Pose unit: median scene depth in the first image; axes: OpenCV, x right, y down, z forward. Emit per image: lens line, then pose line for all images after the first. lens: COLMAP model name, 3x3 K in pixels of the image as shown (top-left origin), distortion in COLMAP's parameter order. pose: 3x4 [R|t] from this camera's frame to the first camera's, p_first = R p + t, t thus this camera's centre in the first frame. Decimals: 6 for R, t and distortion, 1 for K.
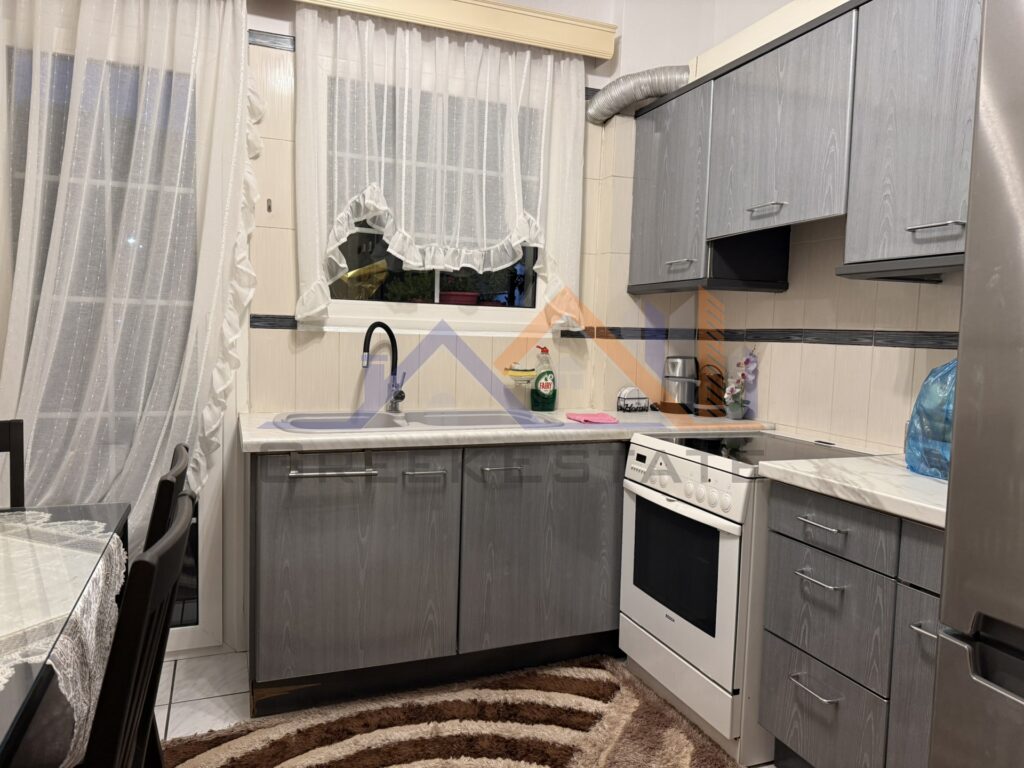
lens RADIAL K [[722.4, 0, 511.4], [0, 722.4, 384.5], [0, 0, 1]] dist [0.057668, -0.071501]
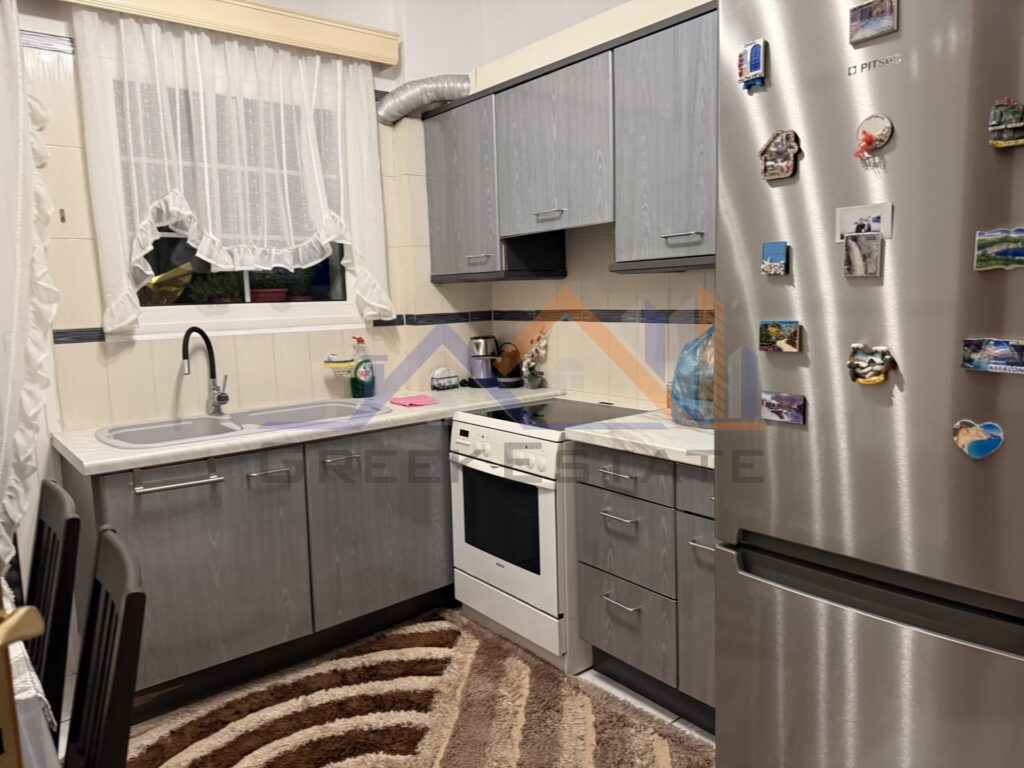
lens RADIAL K [[722.4, 0, 492.5], [0, 722.4, 378.5], [0, 0, 1]] dist [0.057668, -0.071501]
pose [[0.955488, -0.092834, 0.280042, -0.084443], [0.080109, 0.995179, 0.056573, -0.042986], [-0.283944, -0.031620, 0.958319, -0.097810]]
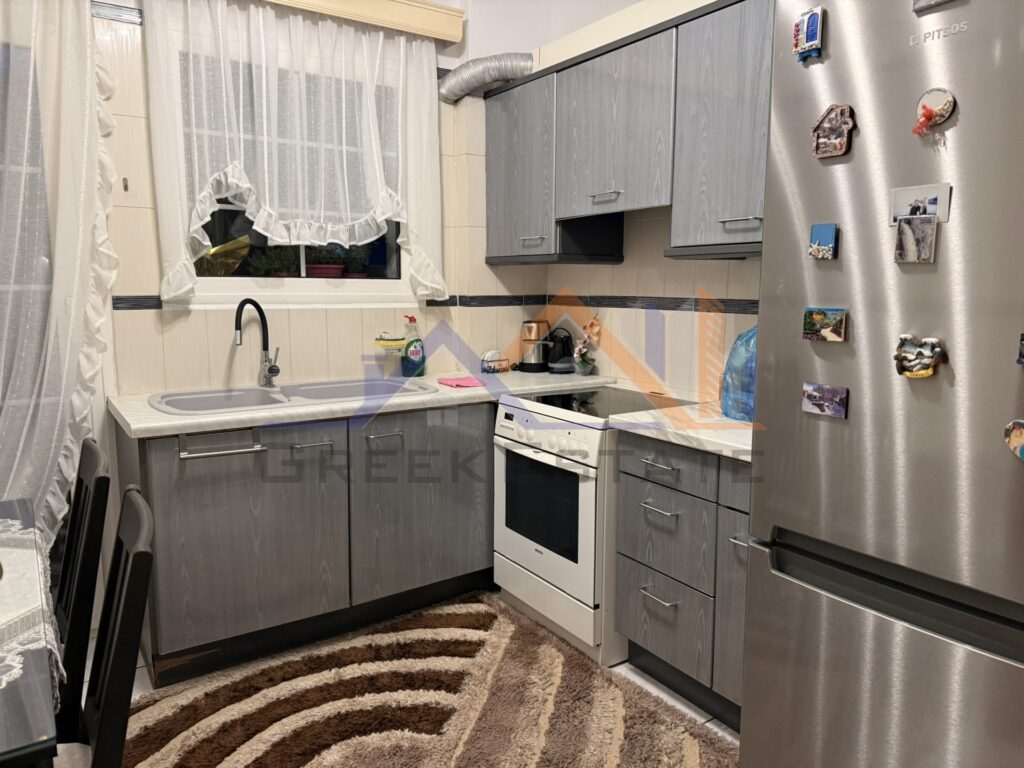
lens RADIAL K [[722.4, 0, 509.4], [0, 722.4, 375.4], [0, 0, 1]] dist [0.057668, -0.071501]
pose [[0.975637, -0.053015, 0.212891, -0.053372], [0.040123, 0.997115, 0.064430, -0.033119], [-0.215693, -0.054319, 0.974949, -0.091310]]
